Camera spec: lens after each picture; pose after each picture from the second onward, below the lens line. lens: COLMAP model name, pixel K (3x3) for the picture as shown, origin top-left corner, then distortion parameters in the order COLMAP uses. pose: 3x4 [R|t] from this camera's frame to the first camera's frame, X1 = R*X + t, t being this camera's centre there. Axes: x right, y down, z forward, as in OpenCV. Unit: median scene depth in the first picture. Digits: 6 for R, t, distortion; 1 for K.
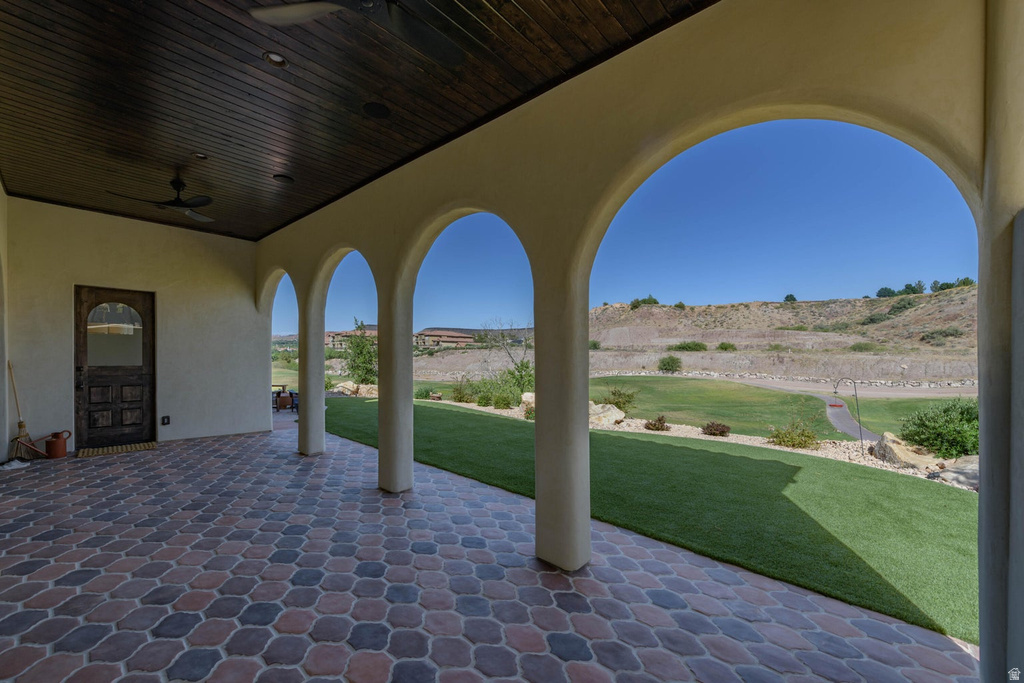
lens RADIAL K [[410.2, 0, 507.3], [0, 410.2, 362.0], [0, 0, 1]] dist [0.001071, 0.000047]
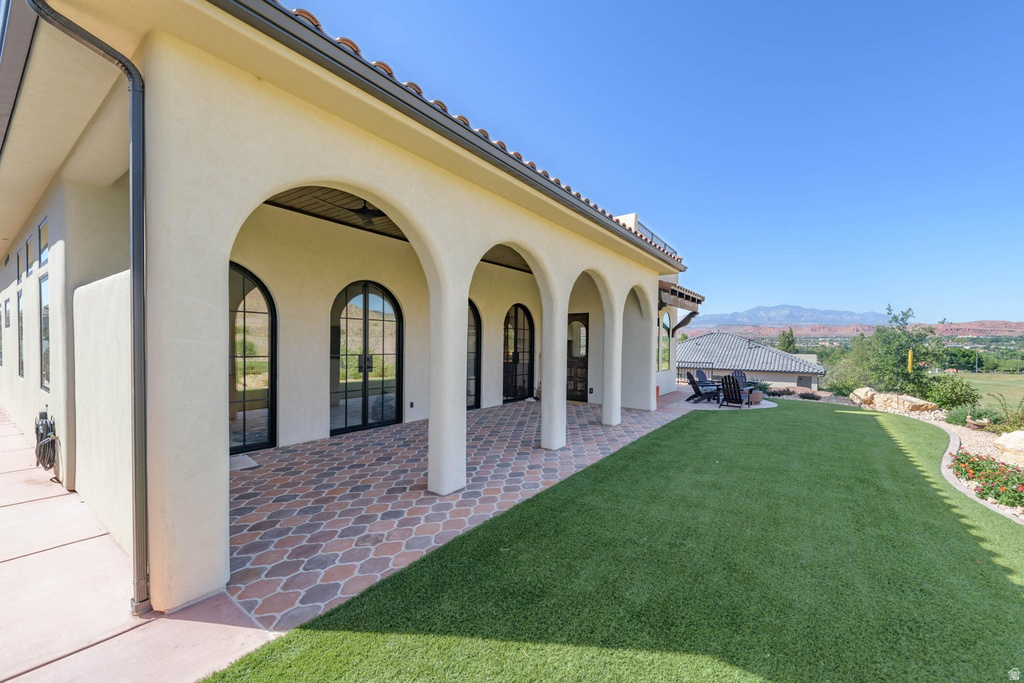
lens RADIAL K [[410.2, 0, 507.3], [0, 410.2, 362.0], [0, 0, 1]] dist [0.001071, 0.000047]
pose [[0.095615, 0.029577, -0.994979, 1.599147], [-0.031141, 0.999158, 0.026708, -0.009343], [0.994931, 0.028431, 0.096456, 1.079157]]
